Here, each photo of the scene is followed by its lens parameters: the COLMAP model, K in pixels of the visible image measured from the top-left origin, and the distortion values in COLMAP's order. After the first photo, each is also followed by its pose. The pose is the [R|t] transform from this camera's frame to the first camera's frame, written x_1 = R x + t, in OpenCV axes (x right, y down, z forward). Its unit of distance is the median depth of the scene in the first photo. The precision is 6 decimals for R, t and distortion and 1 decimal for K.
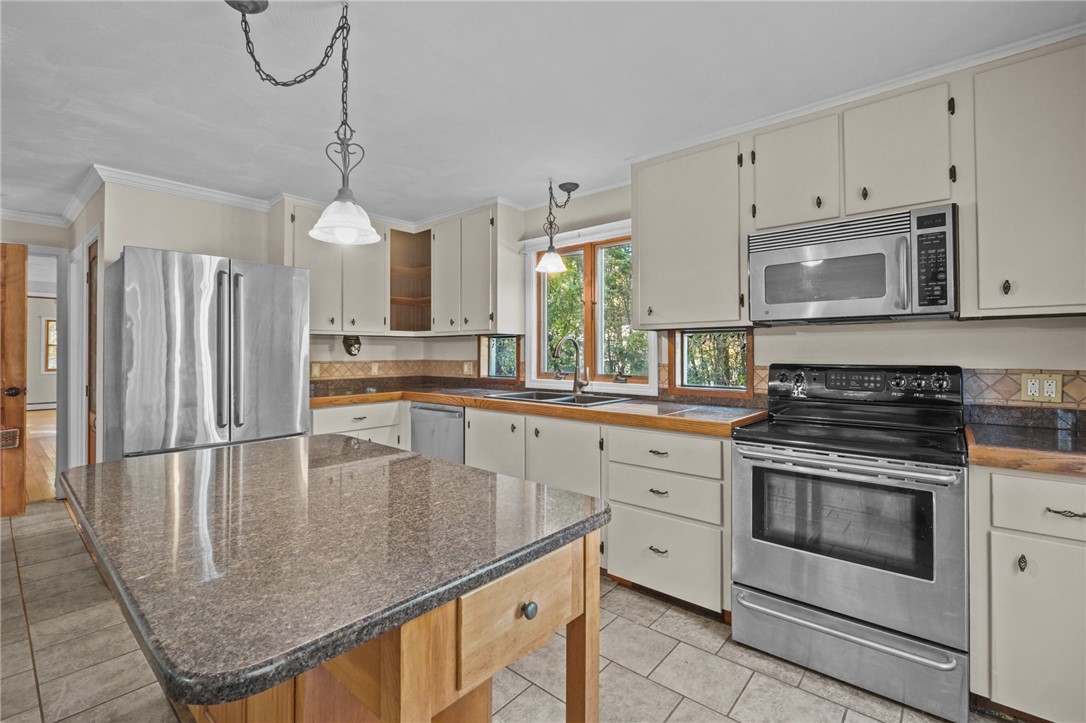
lens RADIAL K [[475.6, 0, 527.8], [0, 475.6, 348.5], [0, 0, 1]] dist [-0.004525, -0.001114]
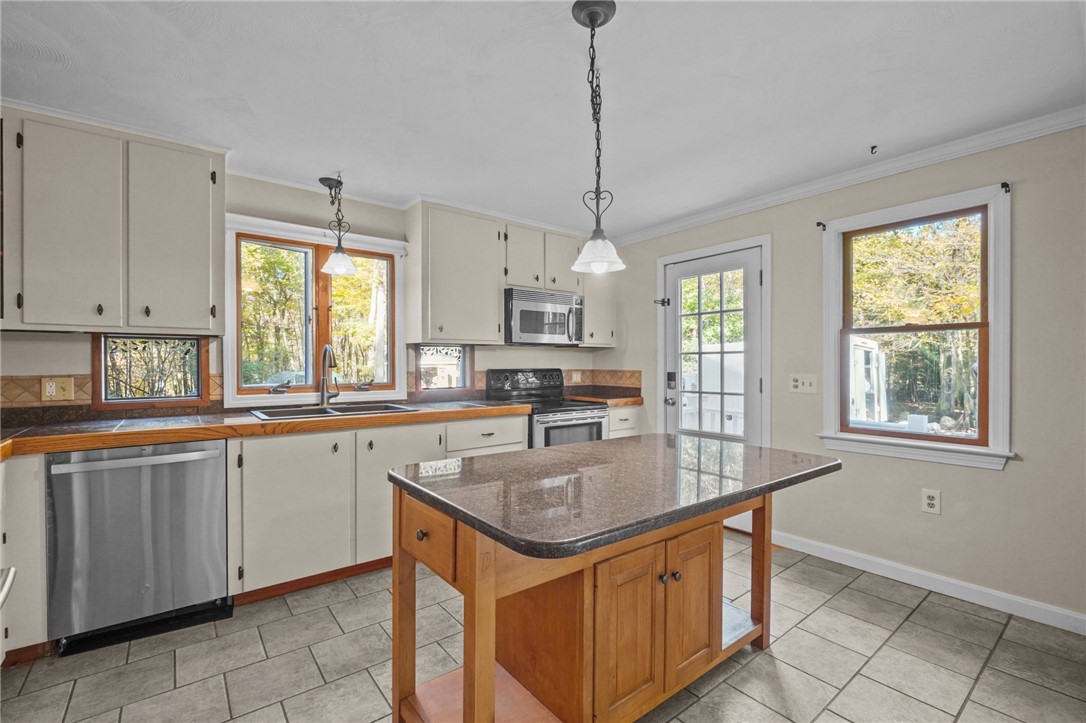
lens RADIAL K [[475.6, 0, 540.5], [0, 475.6, 368.2], [0, 0, 1]] dist [-0.004525, -0.001114]
pose [[0.187153, -0.012179, 0.982255, -1.029995], [-0.009314, 0.999856, 0.014172, 0.005302], [-0.982287, -0.011801, 0.187013, 0.579457]]
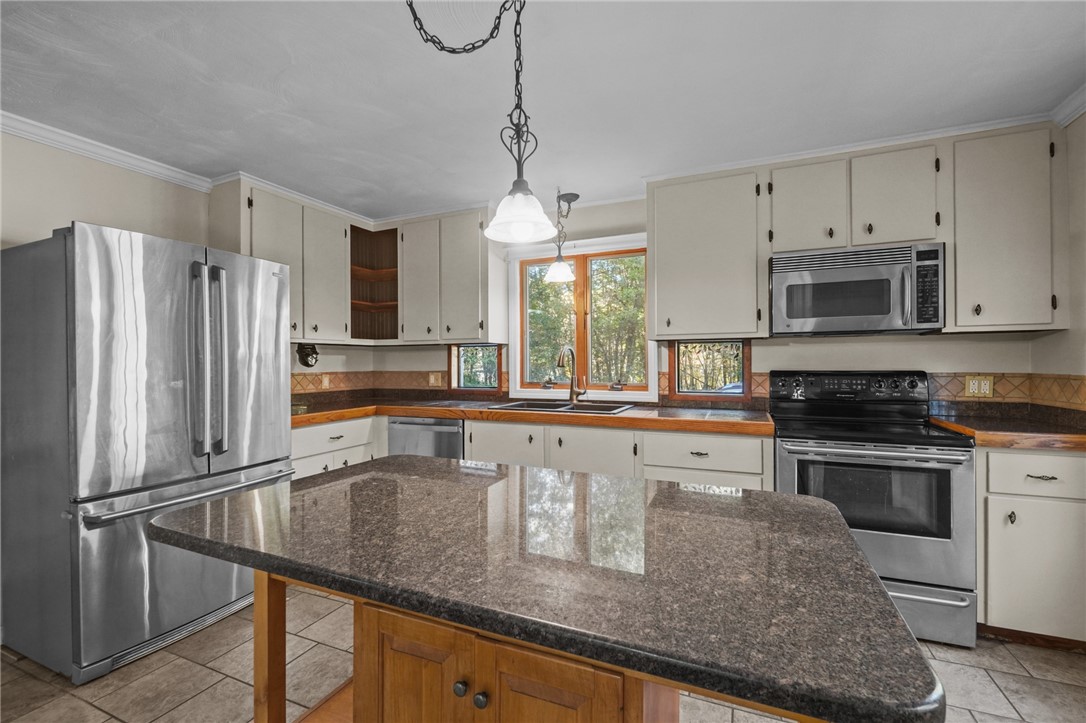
lens RADIAL K [[475.6, 0, 527.2], [0, 475.6, 364.1], [0, 0, 1]] dist [-0.004525, -0.001114]
pose [[0.956450, -0.005153, 0.291850, -0.404216], [0.002127, 0.999941, 0.010683, 0.002705], [-0.291888, -0.009597, 0.956404, 0.081161]]
